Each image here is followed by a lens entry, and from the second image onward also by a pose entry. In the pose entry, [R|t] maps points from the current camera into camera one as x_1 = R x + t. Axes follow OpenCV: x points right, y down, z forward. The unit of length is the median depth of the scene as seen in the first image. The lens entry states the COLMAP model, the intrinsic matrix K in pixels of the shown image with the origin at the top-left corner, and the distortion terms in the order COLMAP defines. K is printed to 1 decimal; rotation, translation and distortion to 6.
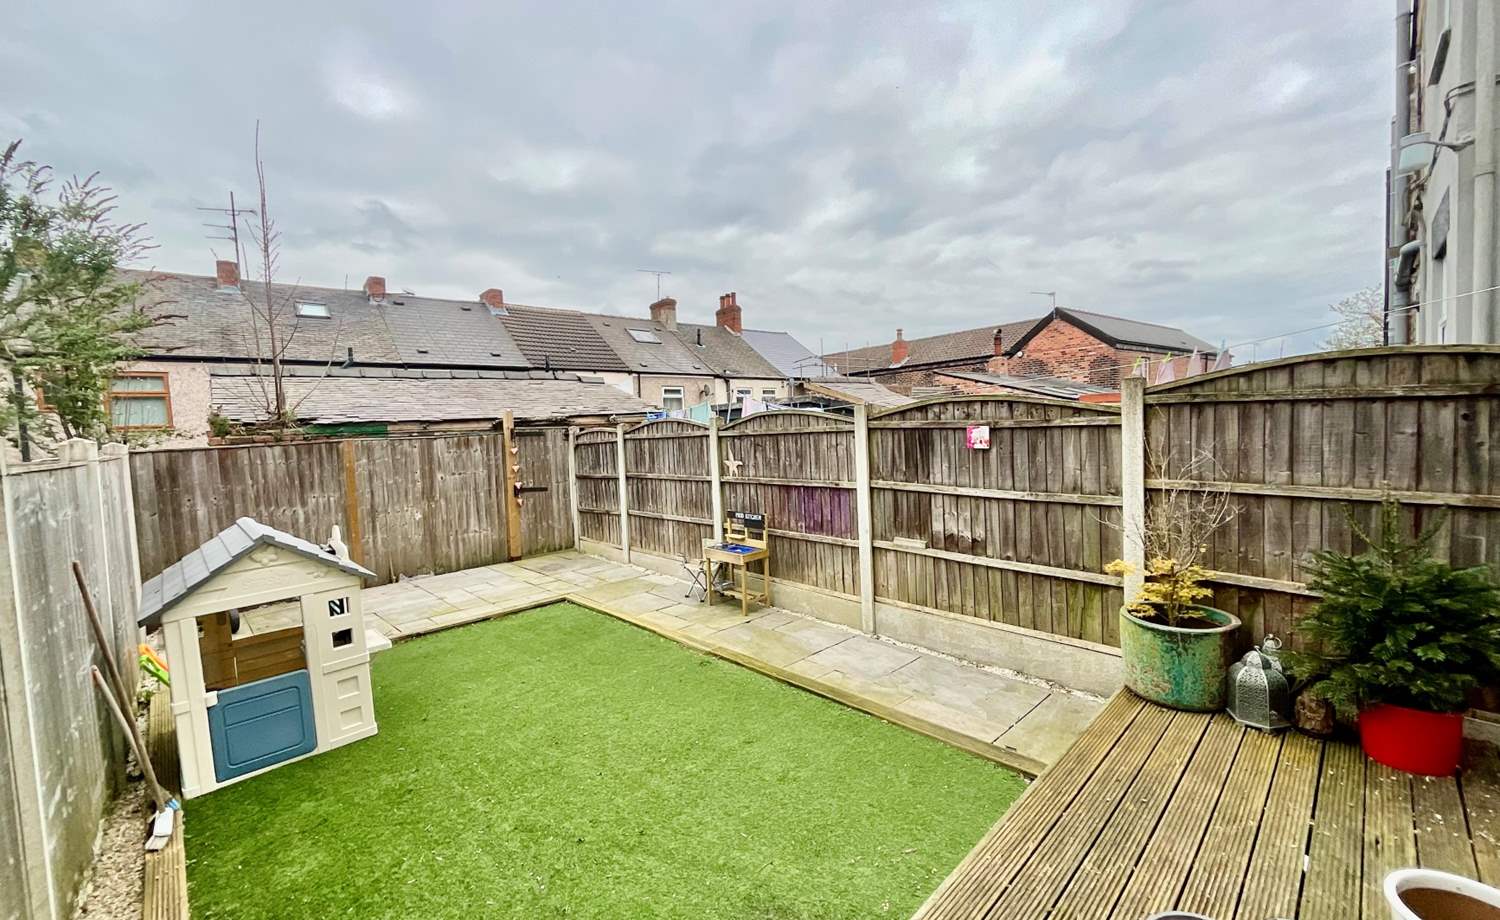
lens RADIAL K [[611.6, 0, 751.5], [0, 611.6, 463.9], [0, 0, 1]] dist [-0.002899, 0.007850]
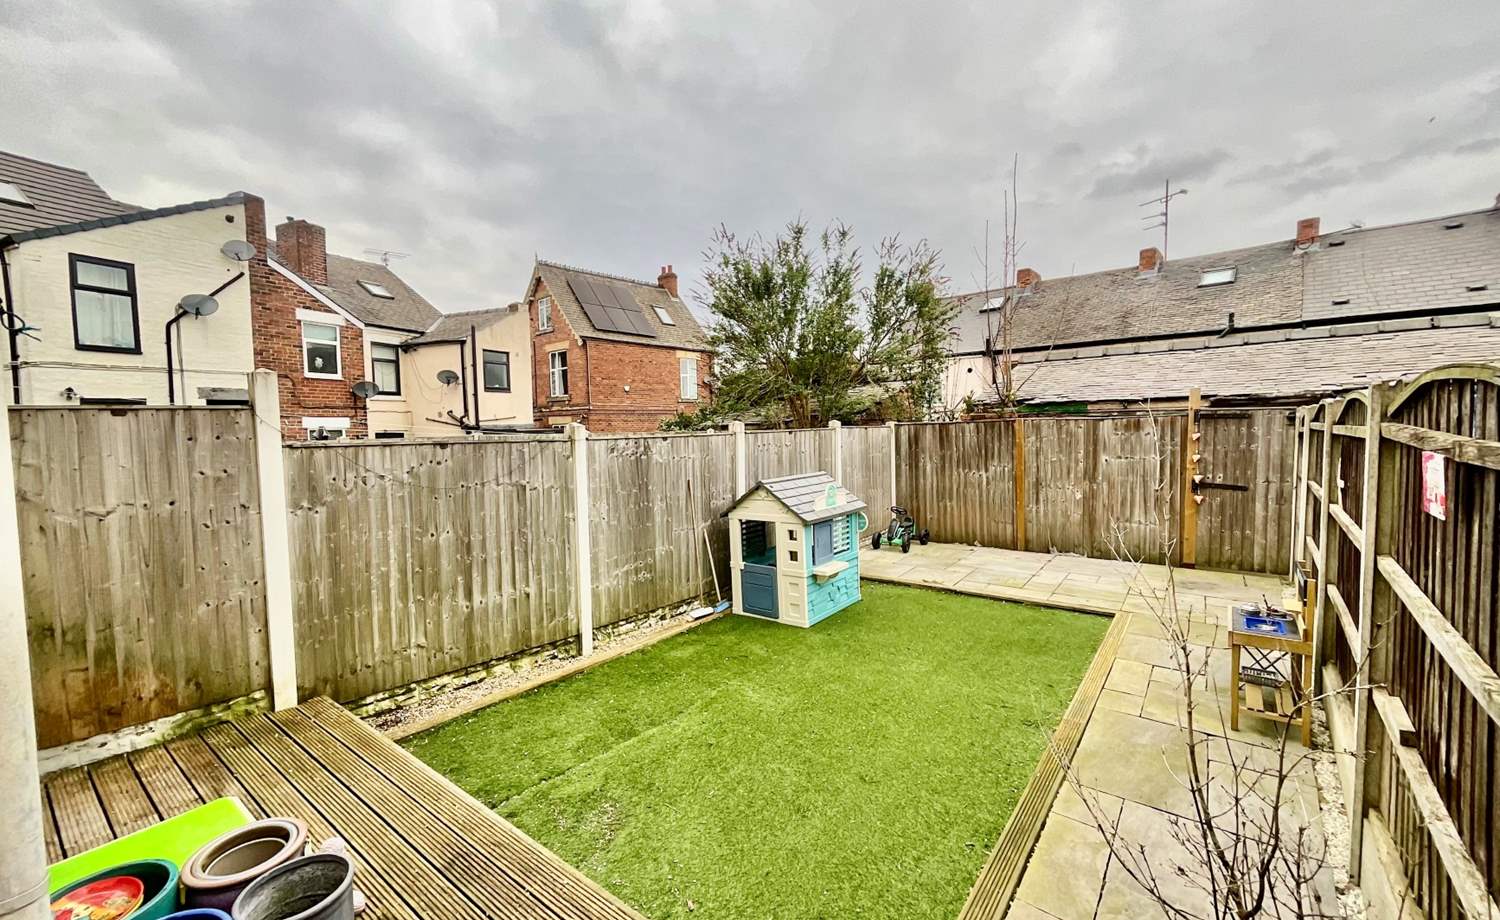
lens RADIAL K [[611.6, 0, 751.5], [0, 611.6, 463.9], [0, 0, 1]] dist [-0.002899, 0.007850]
pose [[0.141535, 0.102942, -0.984566, 0.363685], [-0.045529, 0.994203, 0.097405, -0.040031], [0.988886, 0.031040, 0.145401, 0.306299]]
